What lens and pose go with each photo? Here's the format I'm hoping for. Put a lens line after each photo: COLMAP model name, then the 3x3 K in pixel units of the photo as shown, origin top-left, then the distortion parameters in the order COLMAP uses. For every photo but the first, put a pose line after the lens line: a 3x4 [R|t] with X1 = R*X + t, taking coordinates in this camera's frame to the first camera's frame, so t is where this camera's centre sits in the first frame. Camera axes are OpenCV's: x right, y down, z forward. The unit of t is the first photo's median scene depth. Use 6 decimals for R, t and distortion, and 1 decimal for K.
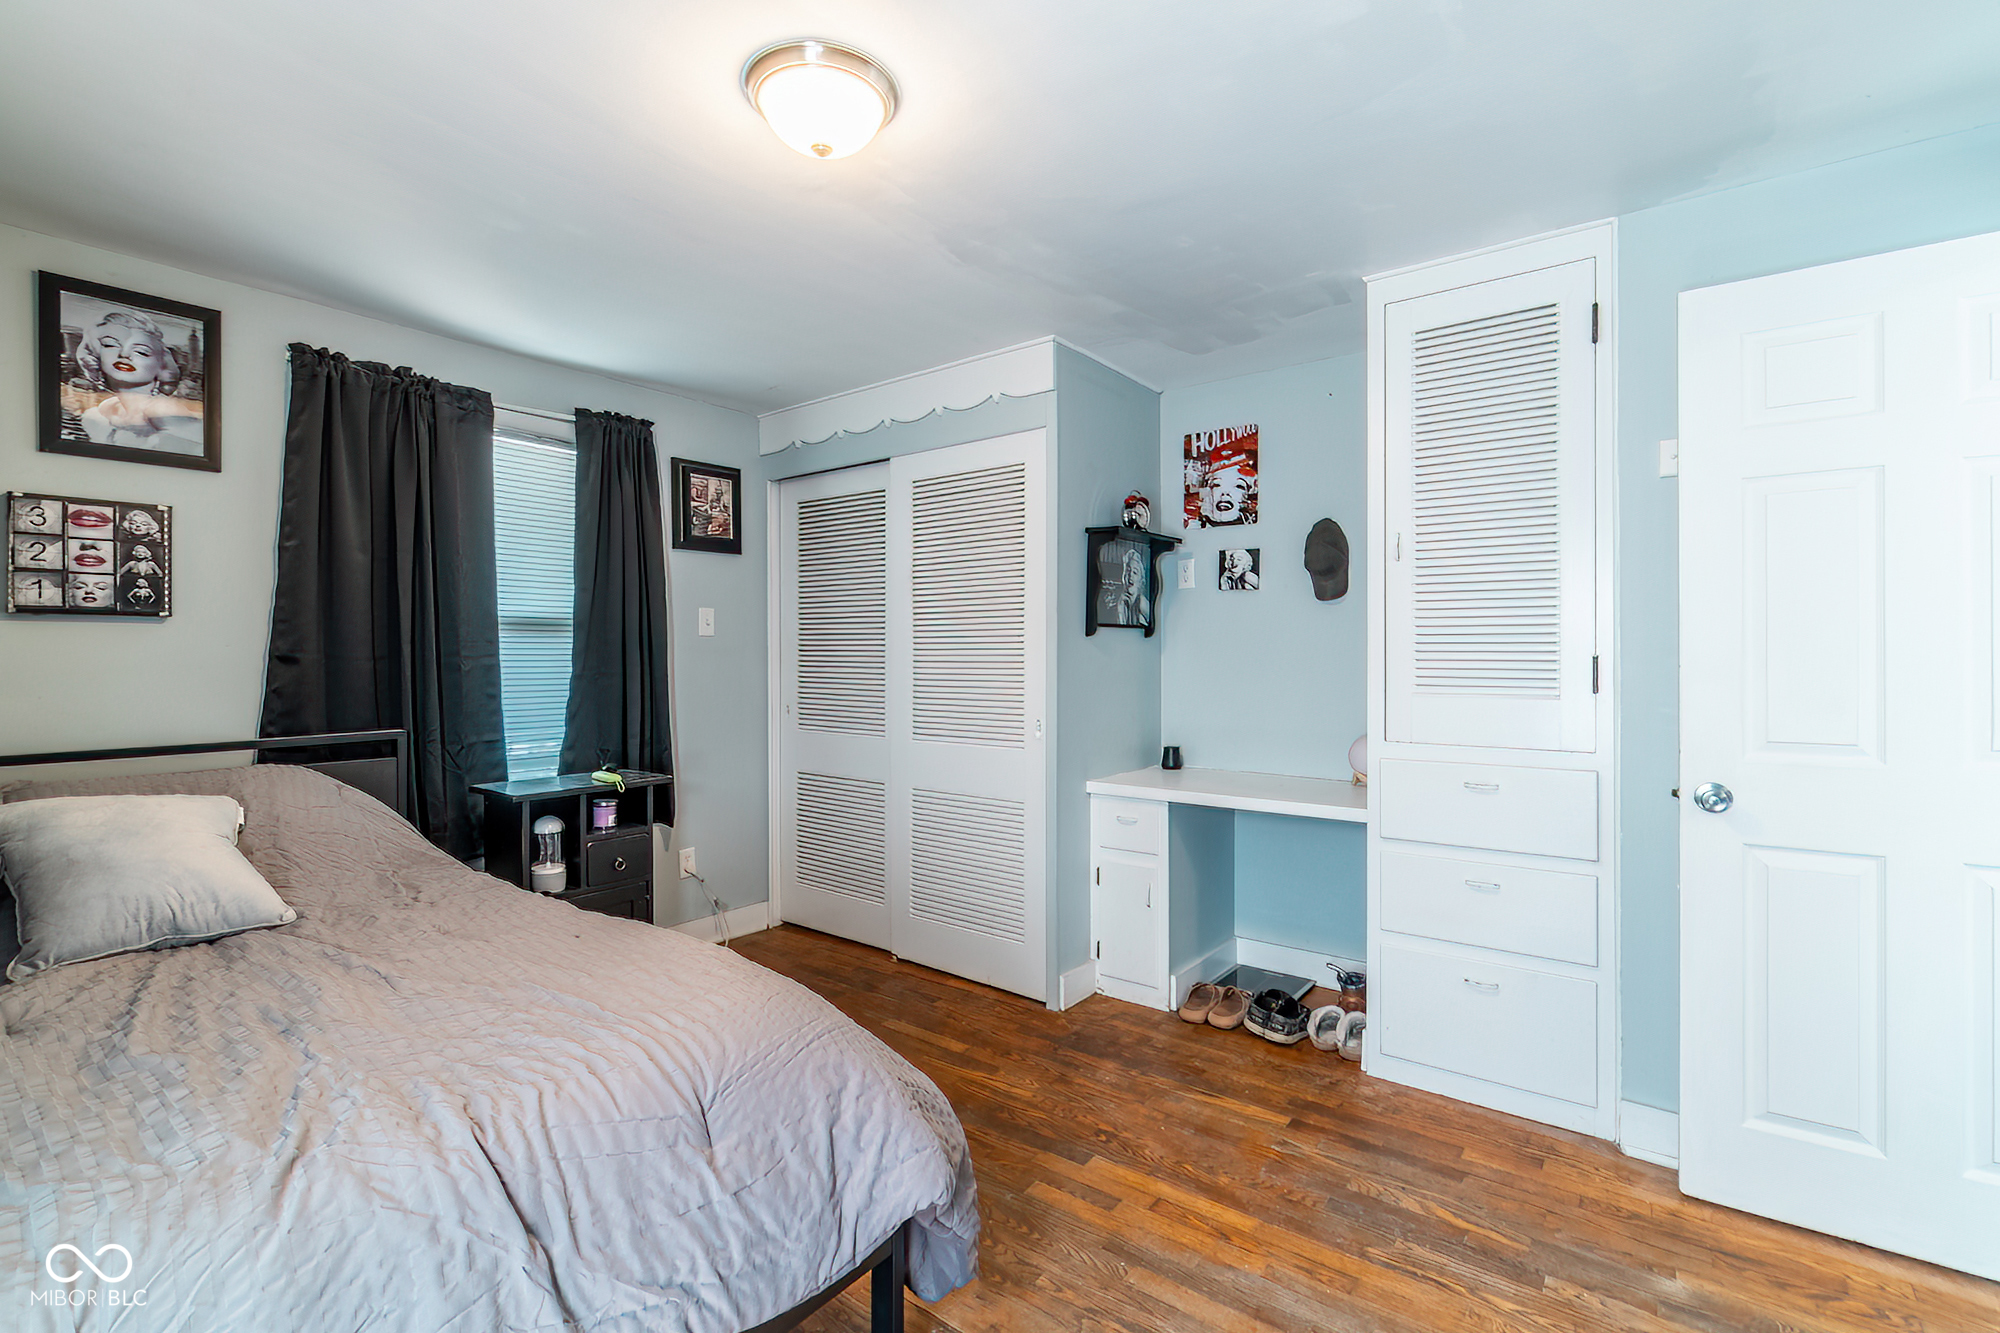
lens RADIAL K [[893.8, 0, 995.3], [0, 893.8, 654.1], [0, 0, 1]] dist [-0.005044, 0.000290]
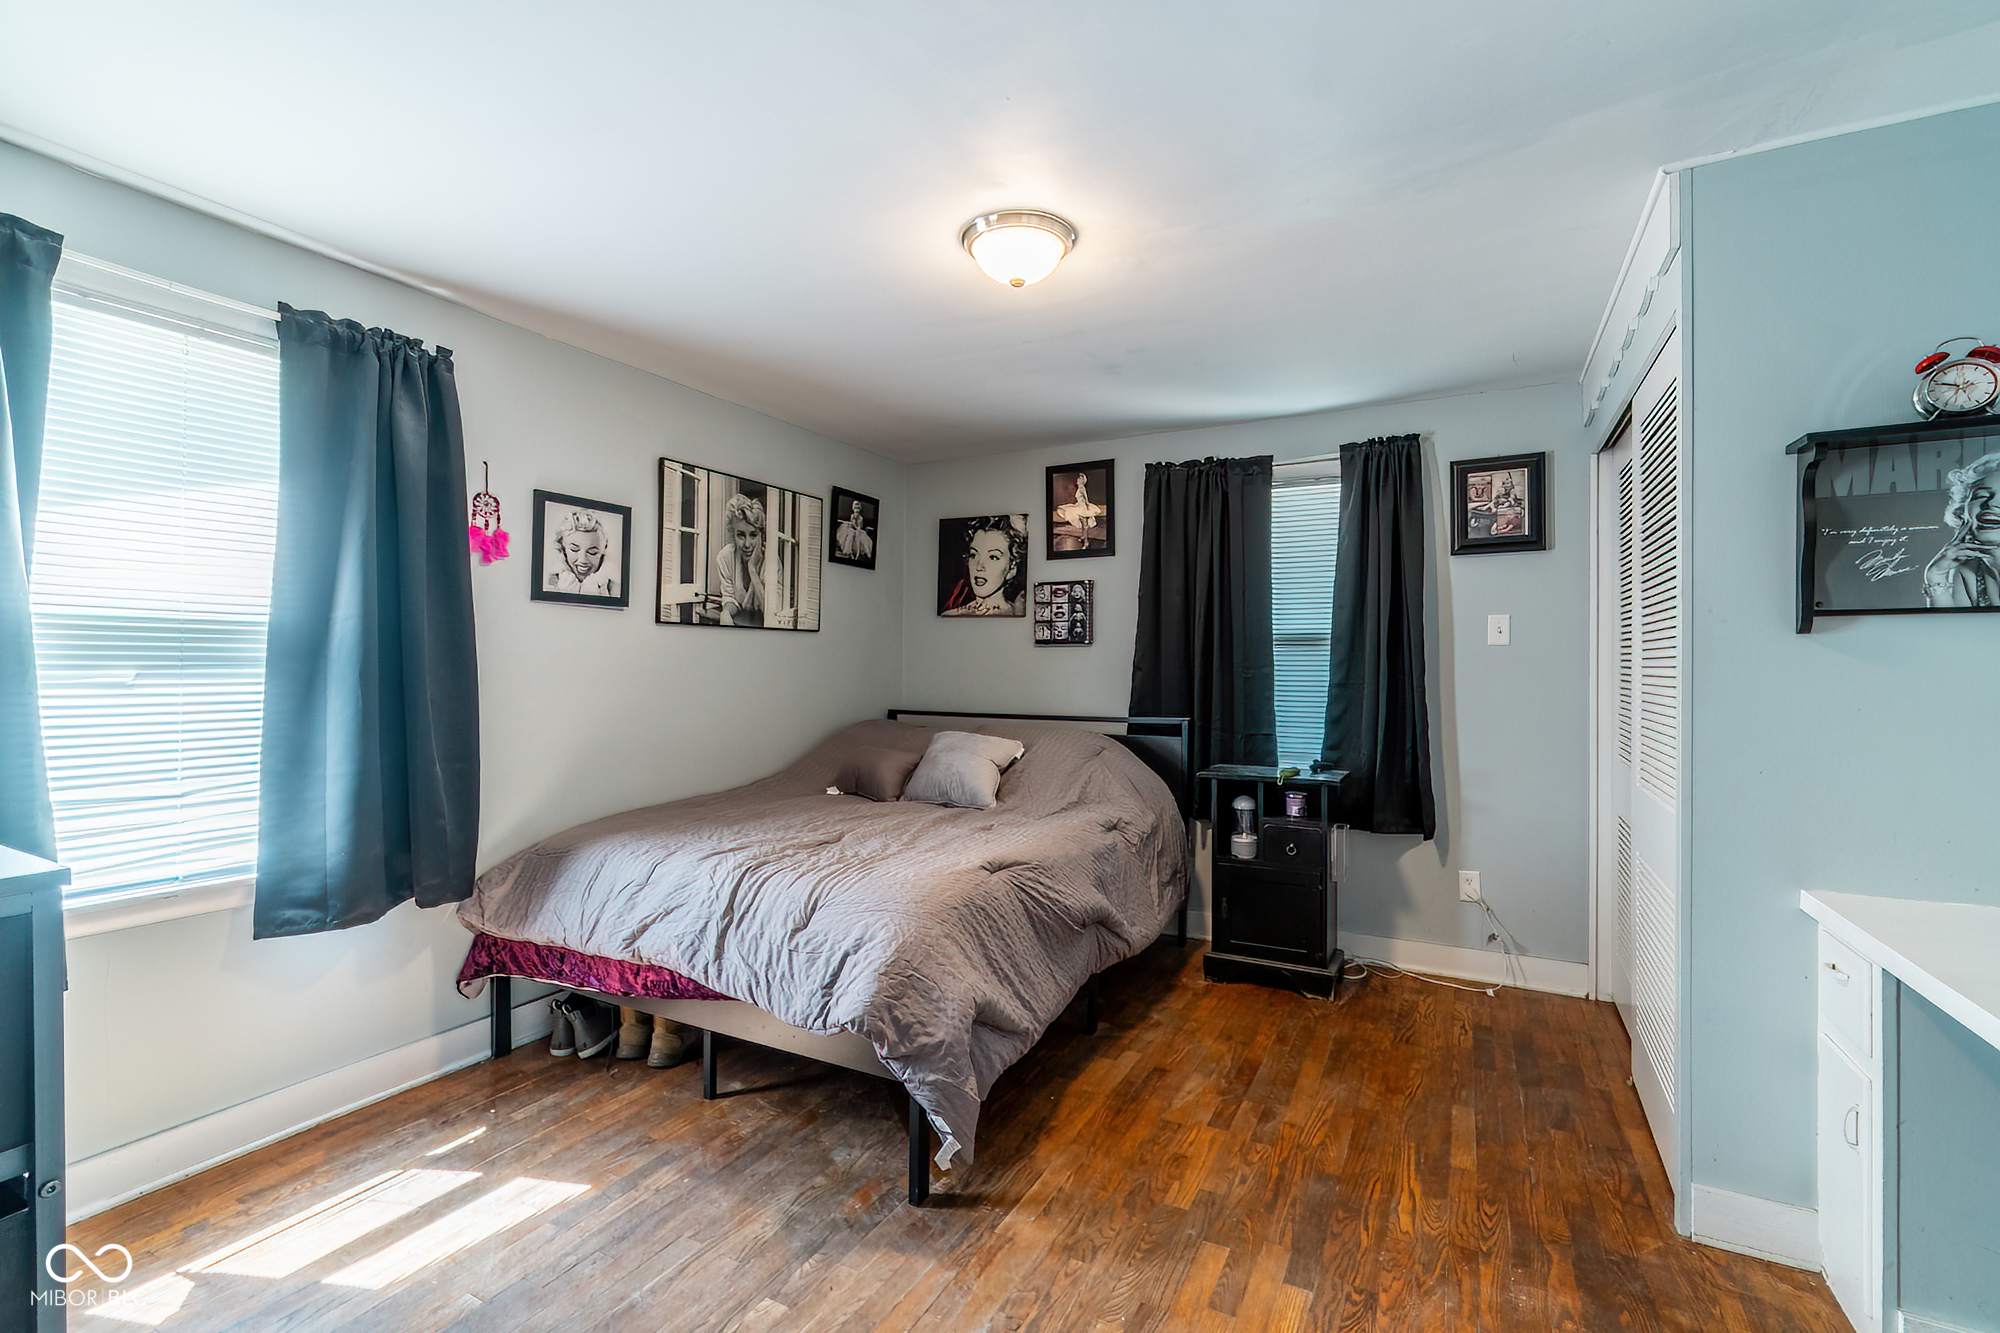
lens RADIAL K [[893.8, 0, 986.2], [0, 893.8, 666.0], [0, 0, 1]] dist [-0.005044, 0.000290]
pose [[0.147272, 0.002323, -0.989093, 0.619930], [-0.001602, 0.999996, 0.002110, -0.000249], [0.989095, 0.001274, 0.147275, 0.428739]]
